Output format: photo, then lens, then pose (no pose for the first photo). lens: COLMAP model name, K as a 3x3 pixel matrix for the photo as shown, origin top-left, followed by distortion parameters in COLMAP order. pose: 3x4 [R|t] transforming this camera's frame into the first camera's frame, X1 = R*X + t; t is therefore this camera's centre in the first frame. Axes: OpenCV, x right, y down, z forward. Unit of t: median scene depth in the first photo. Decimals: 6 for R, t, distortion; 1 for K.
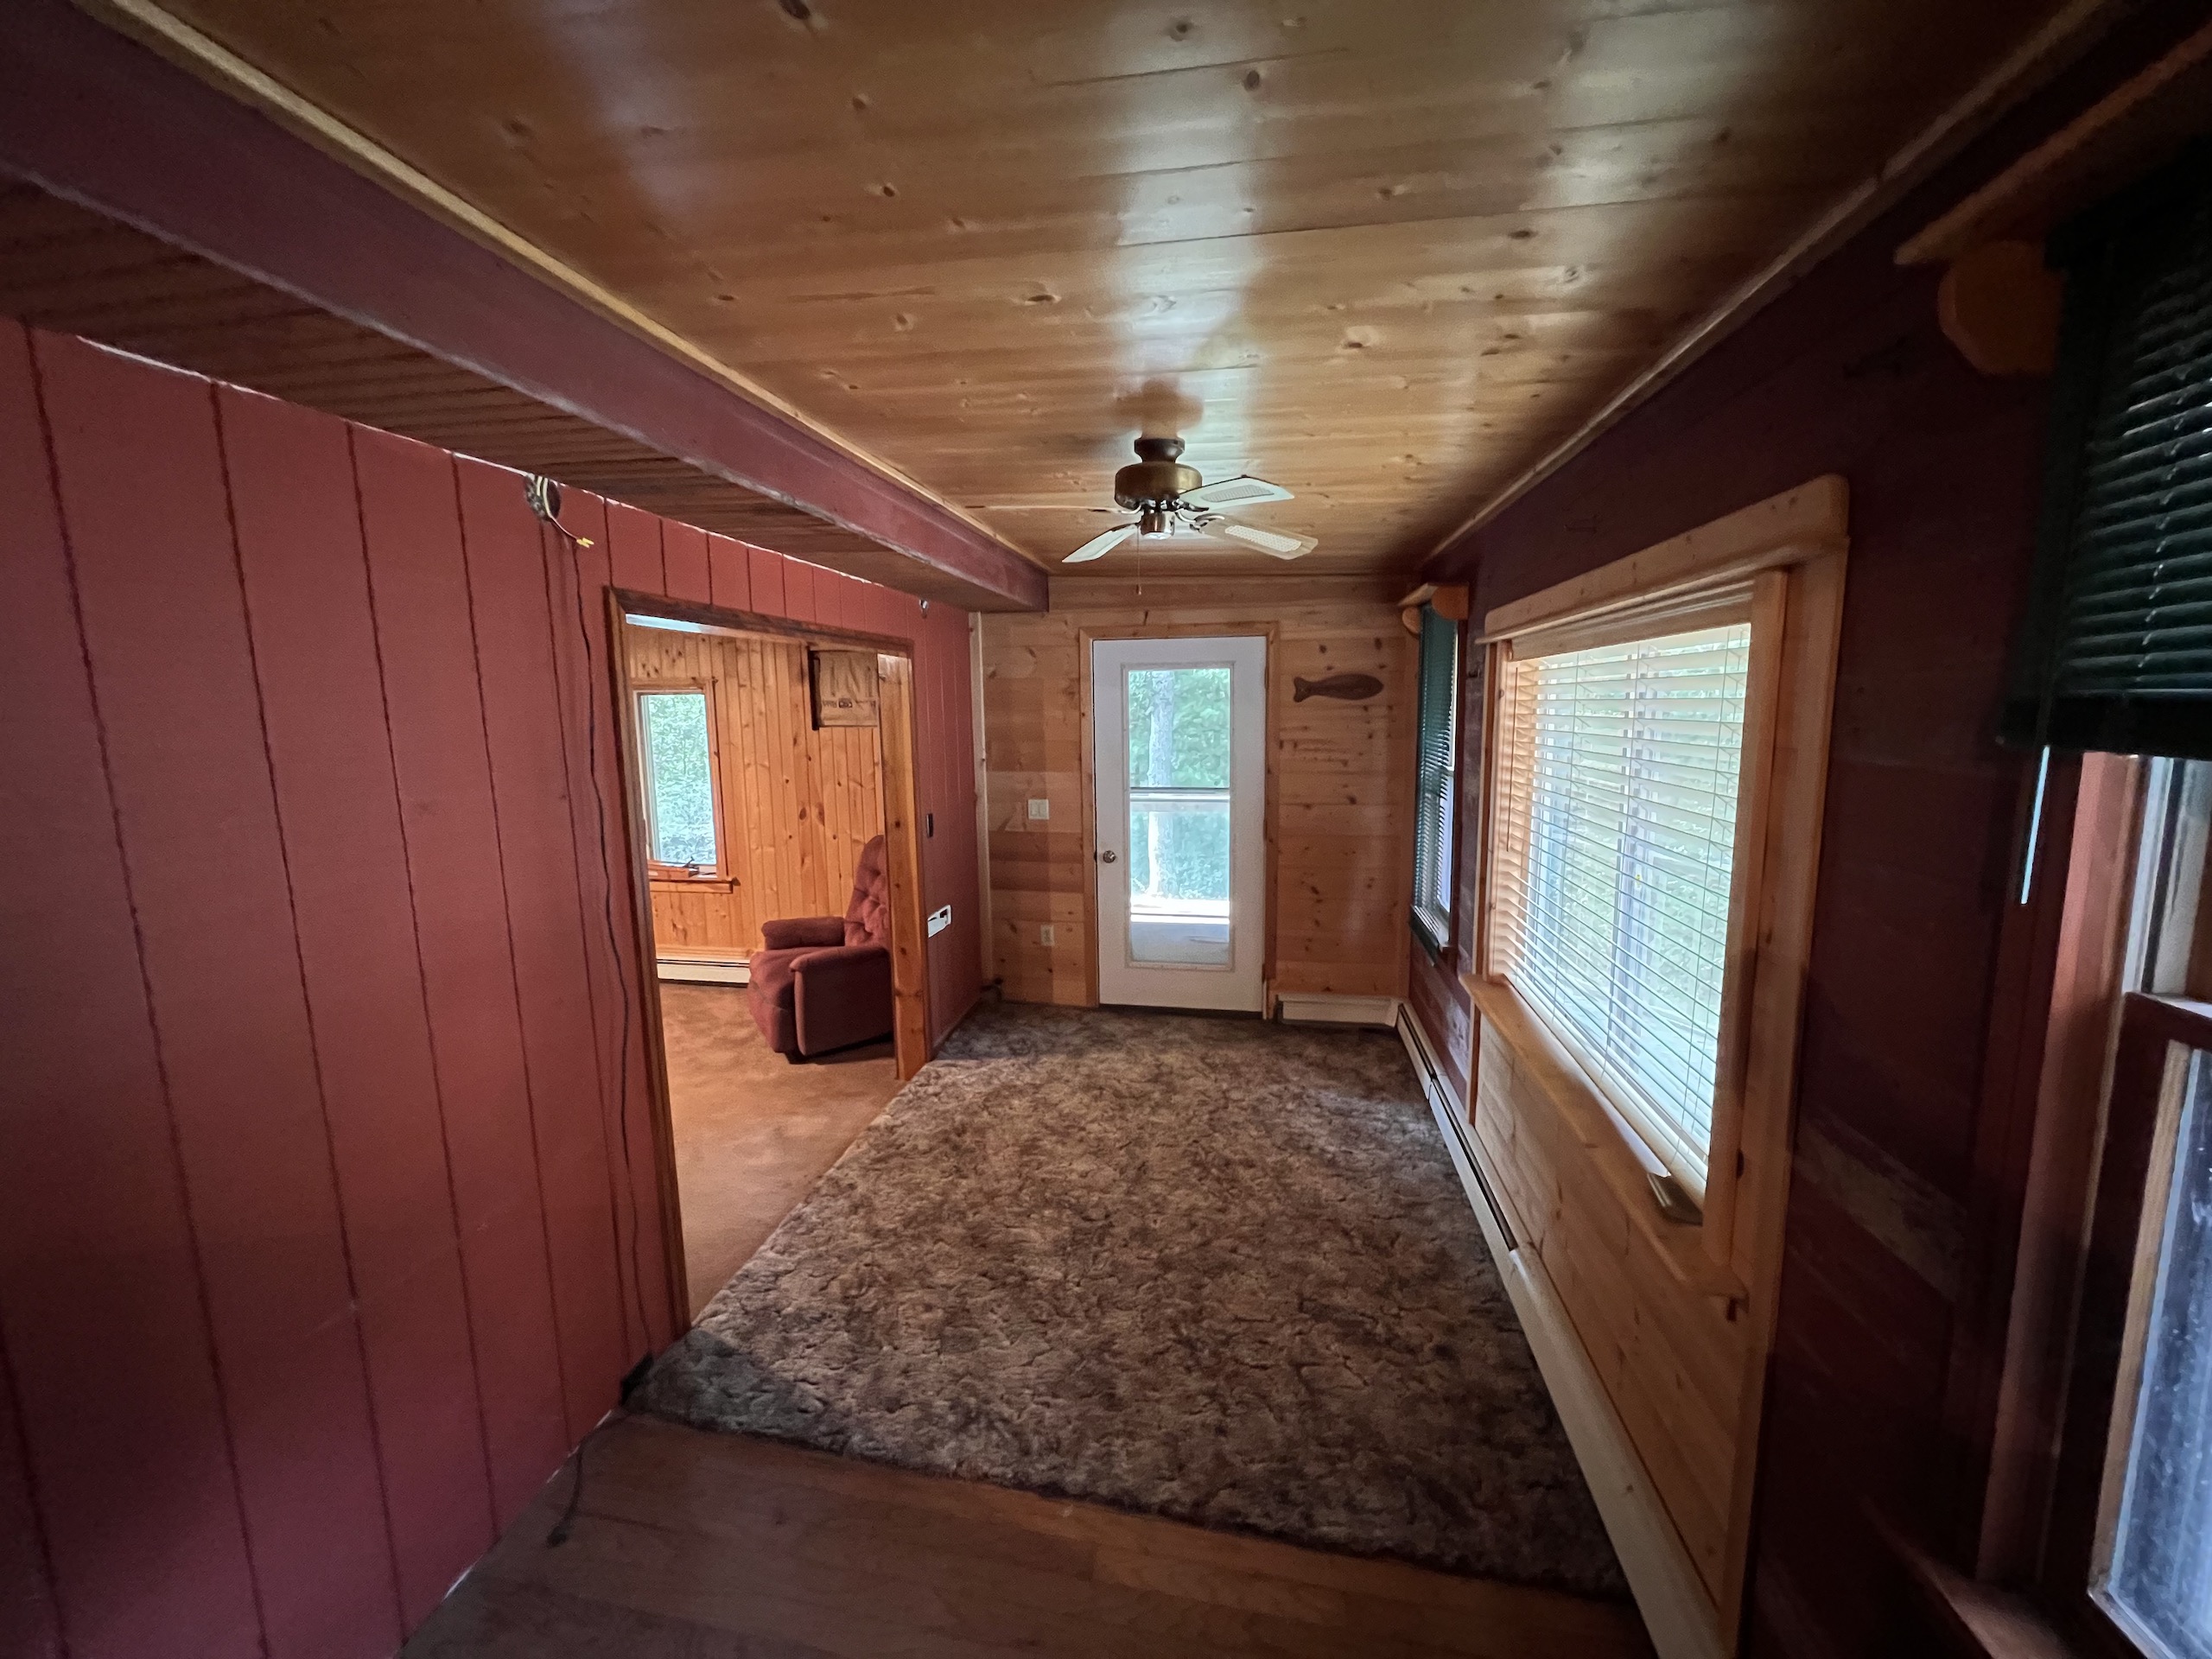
lens RADIAL K [[878.3, 0, 1102.1], [0, 878.3, 821.6], [0, 0, 1]] dist [0.001322, 0.000200]
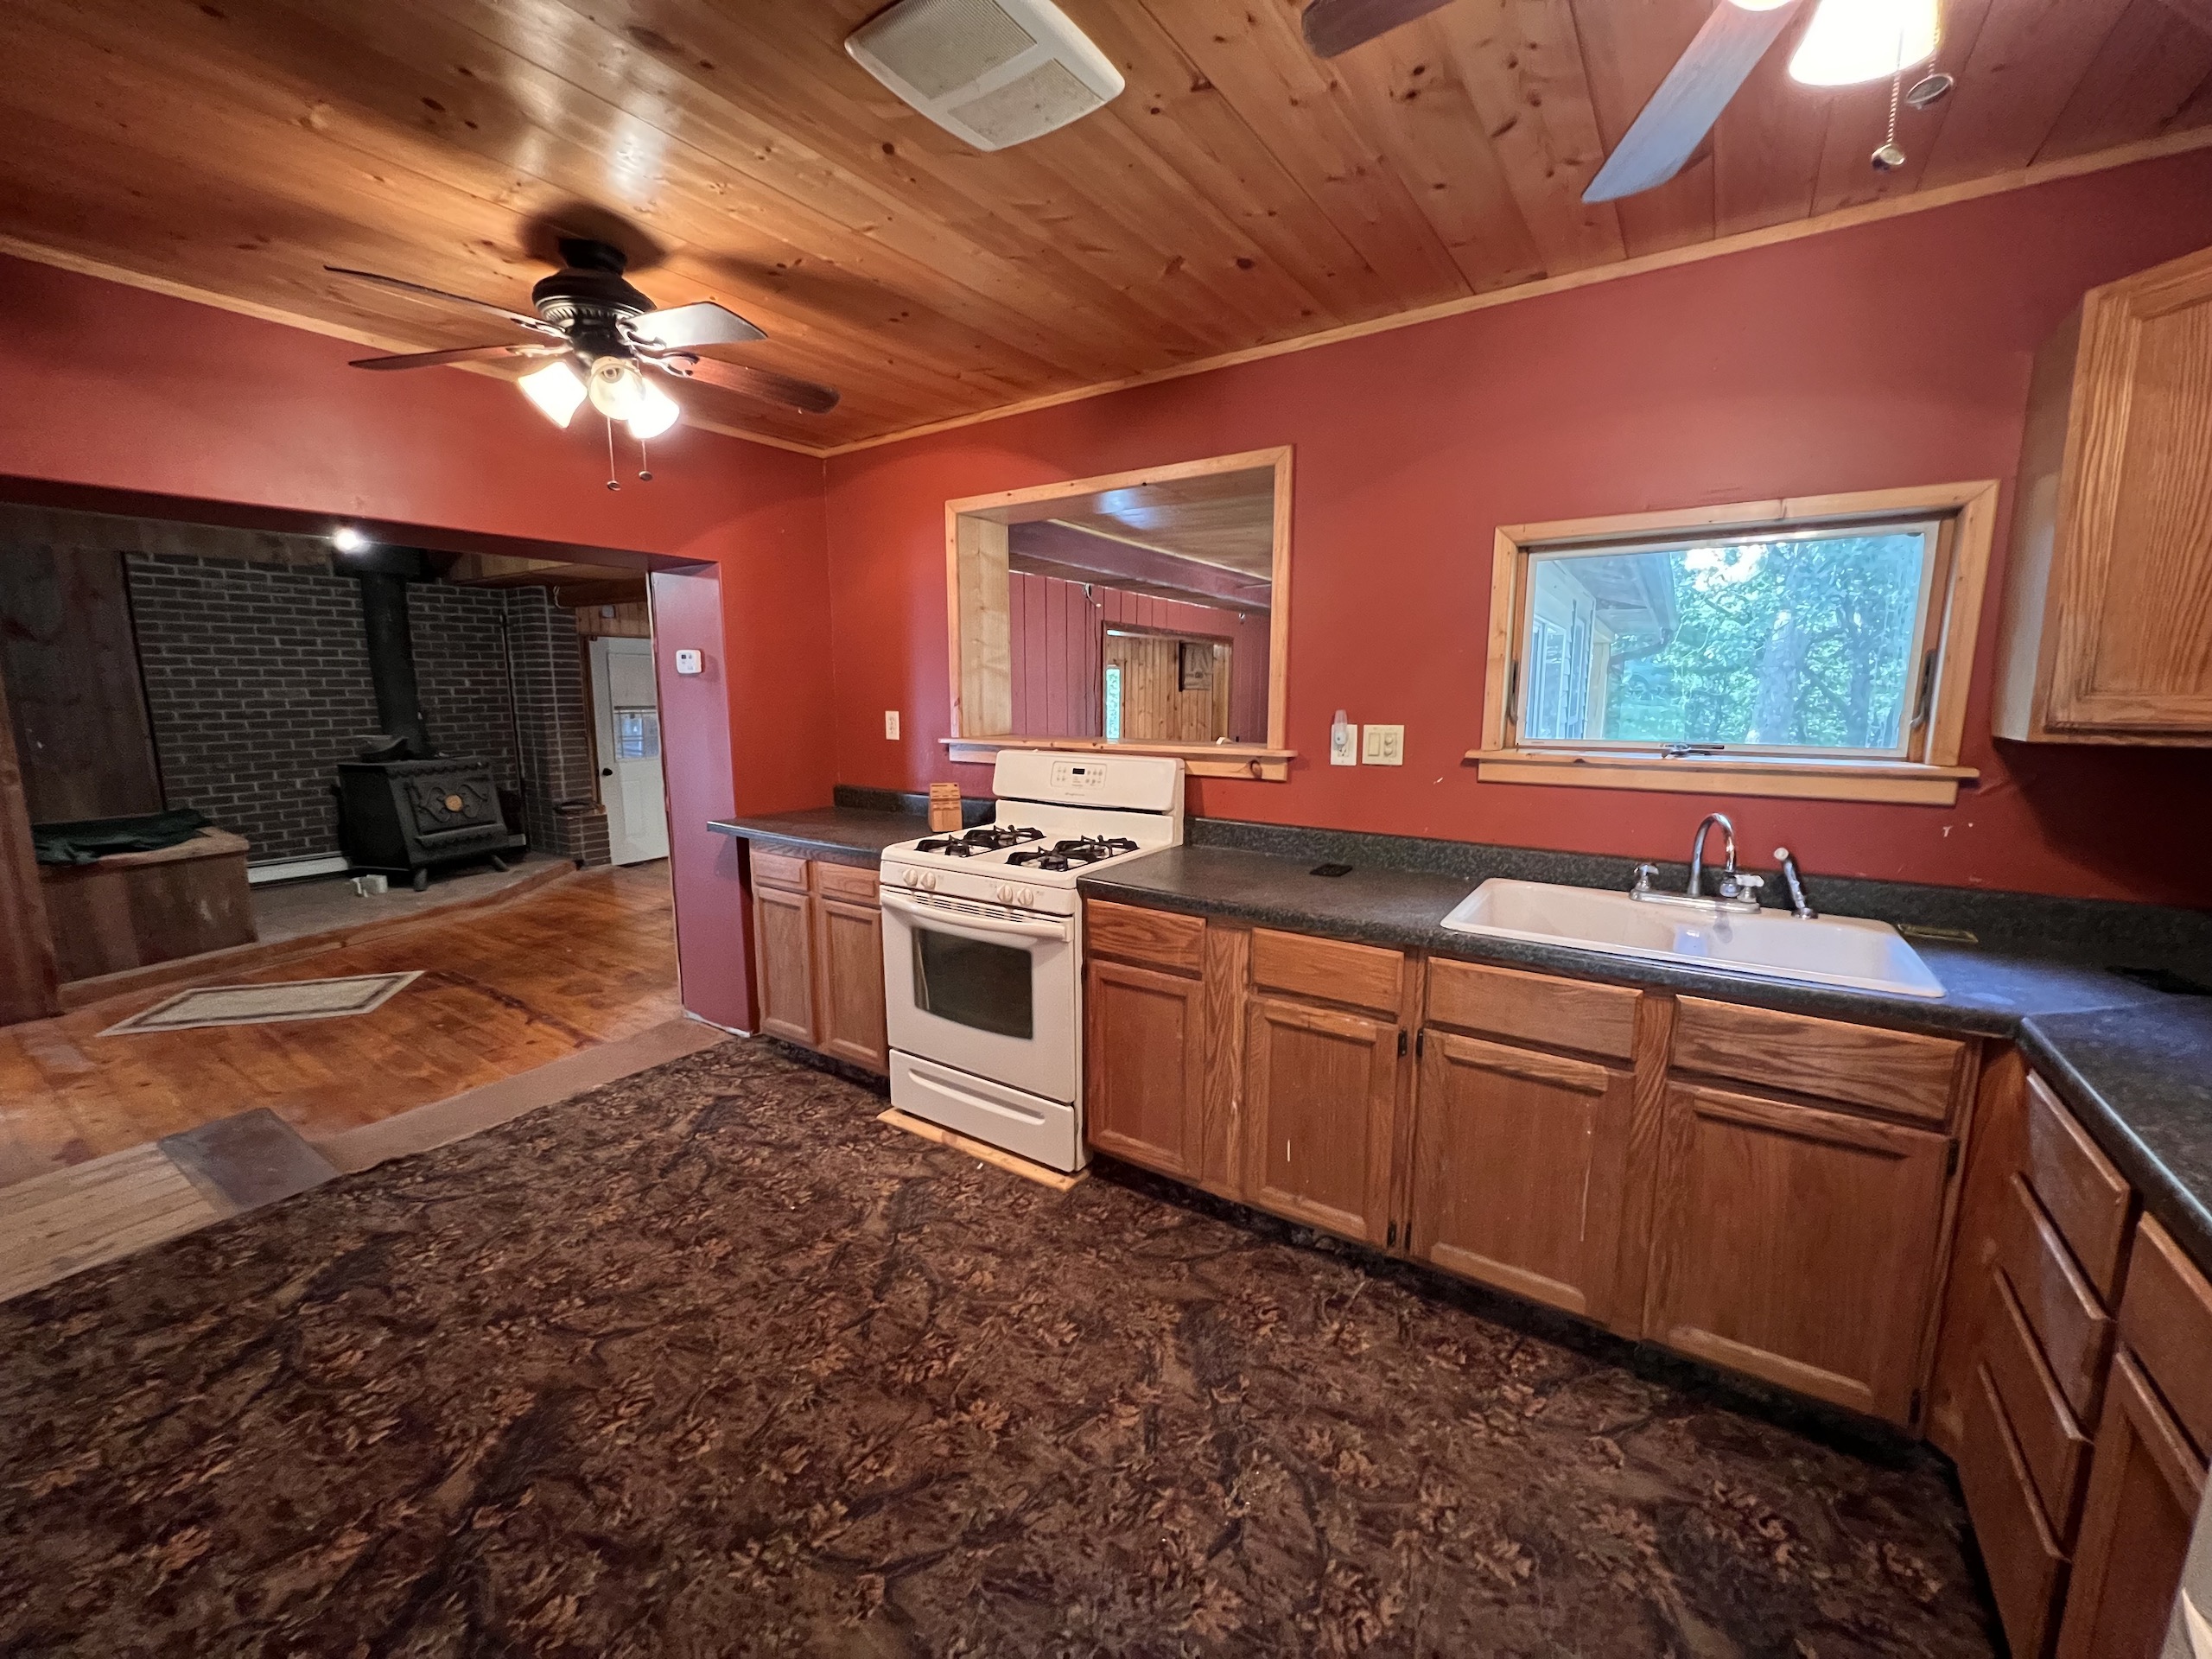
lens RADIAL K [[881.7, 0, 1099.2], [0, 881.7, 833.1], [0, 0, 1]] dist [0.000280, 0.000461]
pose [[0.913147, 0.082491, -0.399197, 0.343821], [-0.072956, 0.996570, 0.039049, 0.171094], [0.401049, -0.006533, 0.916033, -0.918100]]
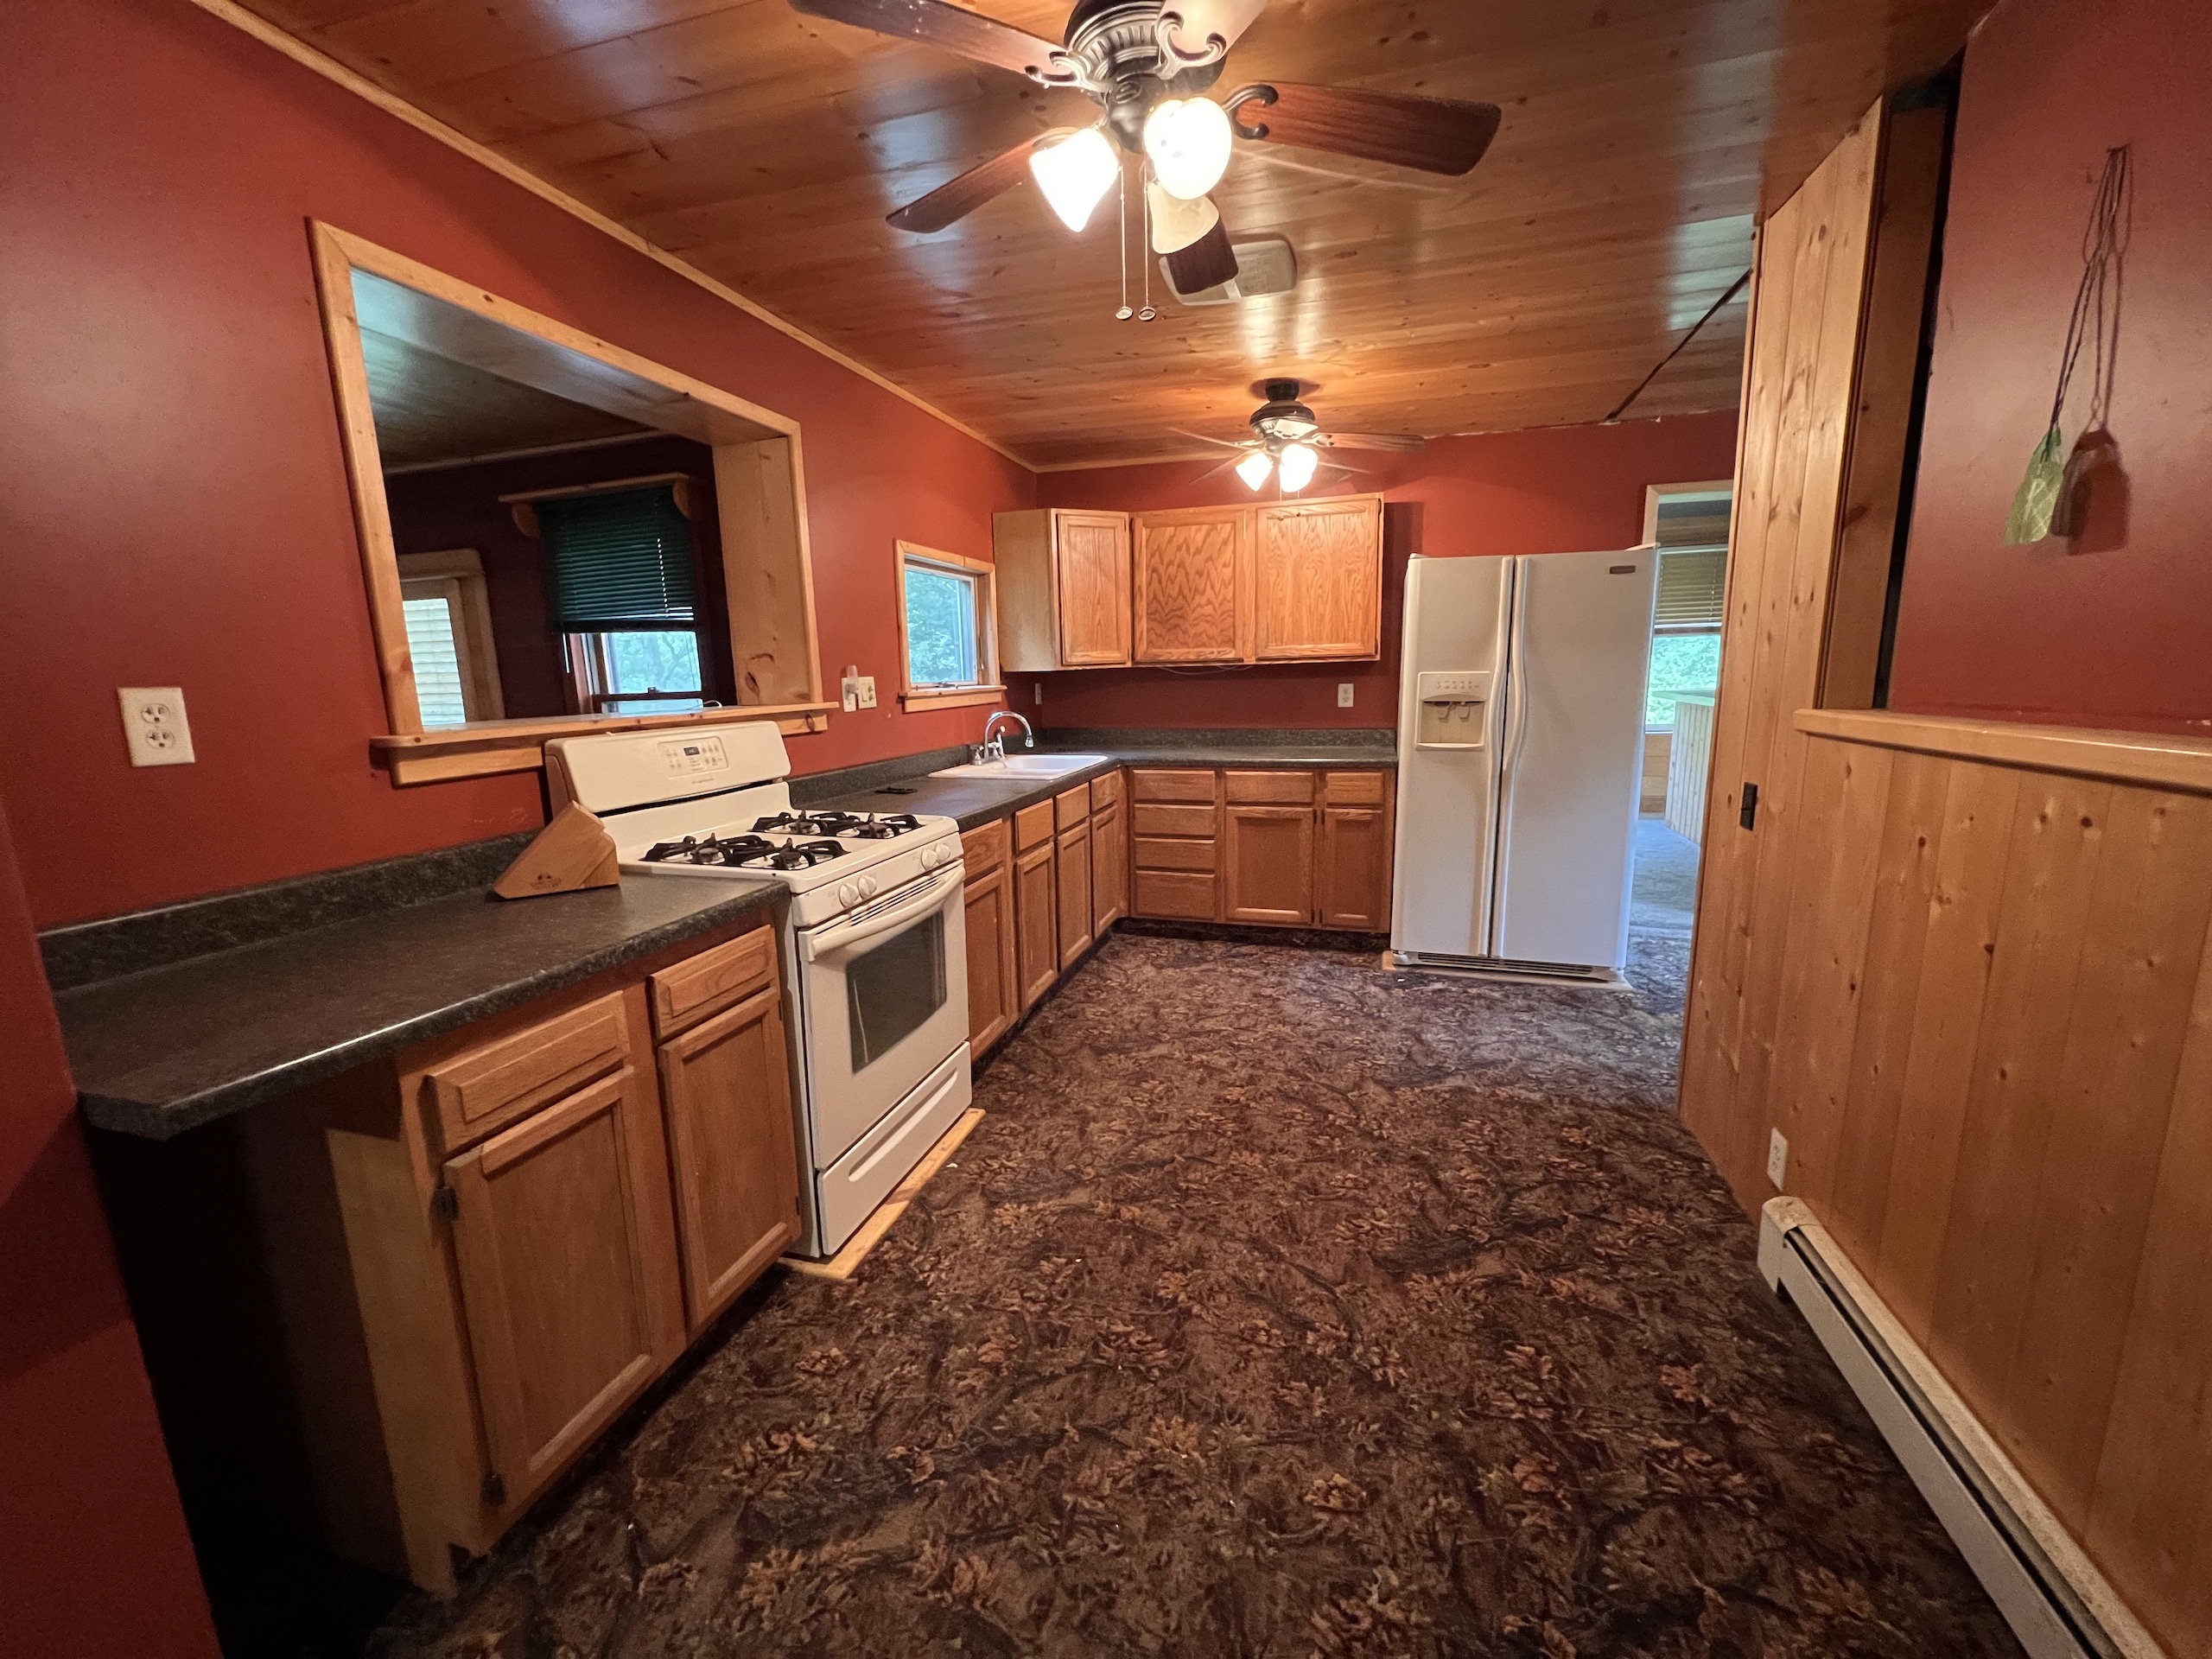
lens RADIAL K [[878.3, 0, 1102.1], [0, 878.3, 821.6], [0, 0, 1]] dist [0.001322, 0.000200]
pose [[0.115787, -0.155267, 0.981064, -0.711313], [0.156647, 0.978201, 0.136326, 0.154844], [-0.980844, 0.137896, 0.137585, -0.485184]]
